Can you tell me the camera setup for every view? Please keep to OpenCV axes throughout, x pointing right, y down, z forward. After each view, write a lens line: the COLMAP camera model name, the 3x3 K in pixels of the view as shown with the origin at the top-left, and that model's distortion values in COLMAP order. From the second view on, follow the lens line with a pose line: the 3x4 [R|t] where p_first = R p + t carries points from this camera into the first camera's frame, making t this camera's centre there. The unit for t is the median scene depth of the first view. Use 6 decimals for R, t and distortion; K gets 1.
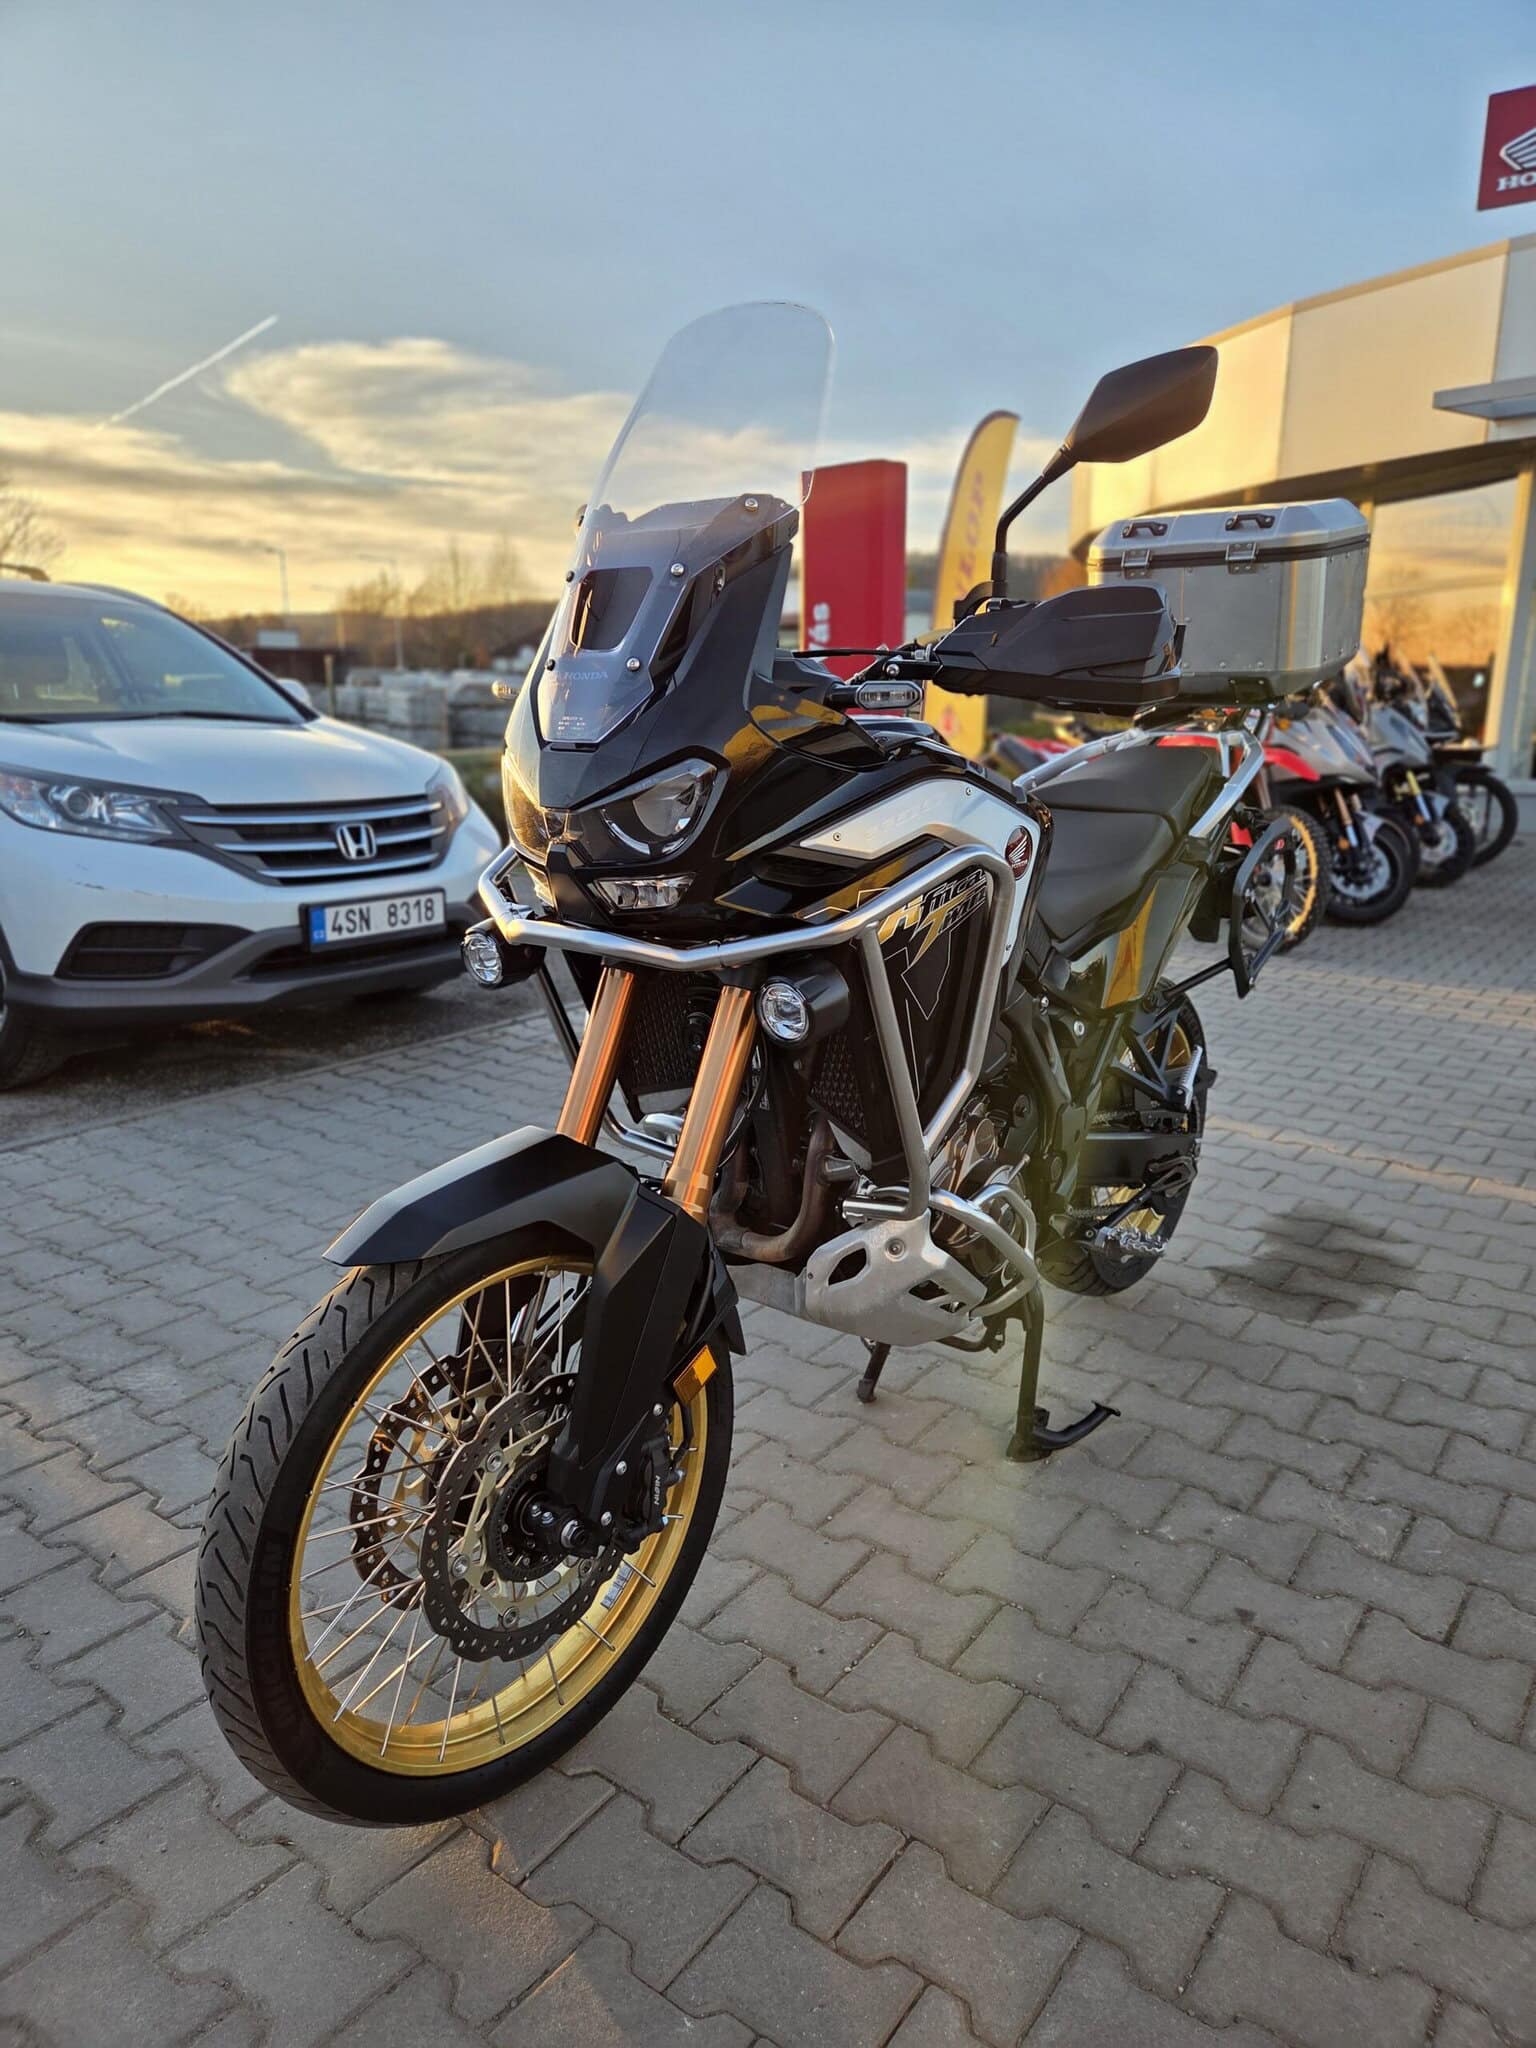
lens RADIAL K [[1366.1, 0, 758.0], [0, 1366.1, 1017.0], [0, 0, 1]] dist [0.069043, -0.053518]
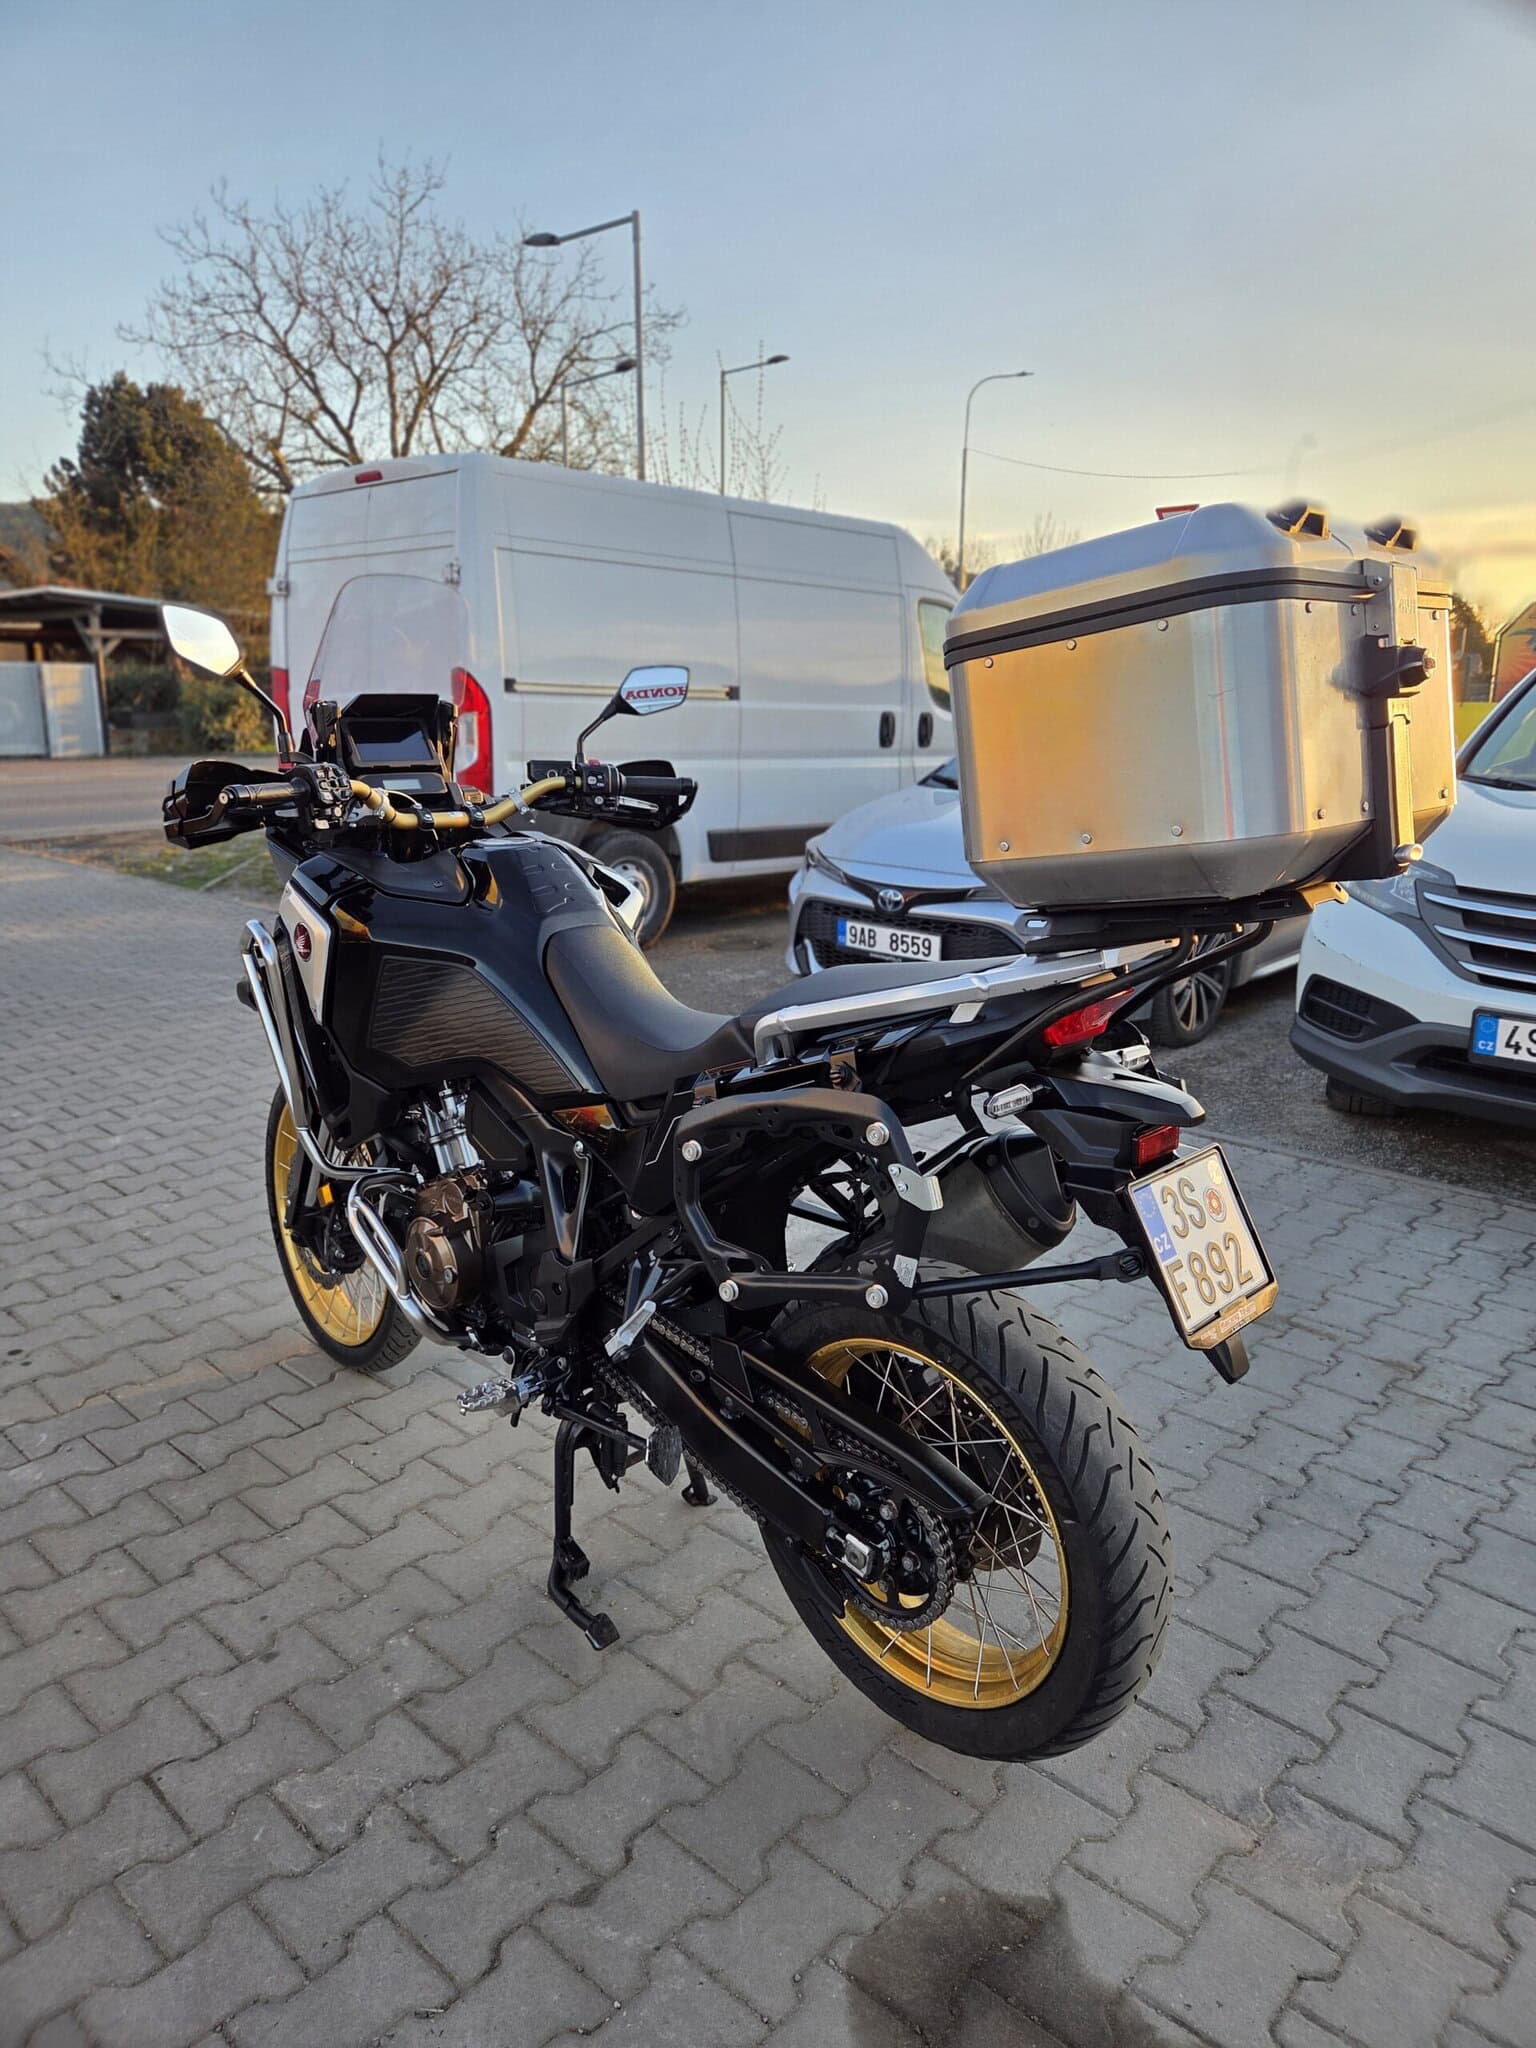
lens RADIAL K [[1366.1, 0, 769.3], [0, 1366.1, 1004.9], [0, 0, 1]] dist [0.069043, -0.053518]
pose [[-0.106938, 0.214732, -0.970801, 0.933057], [-0.221911, 0.946615, 0.233827, -0.304386], [0.969185, 0.240436, -0.053578, 0.963824]]
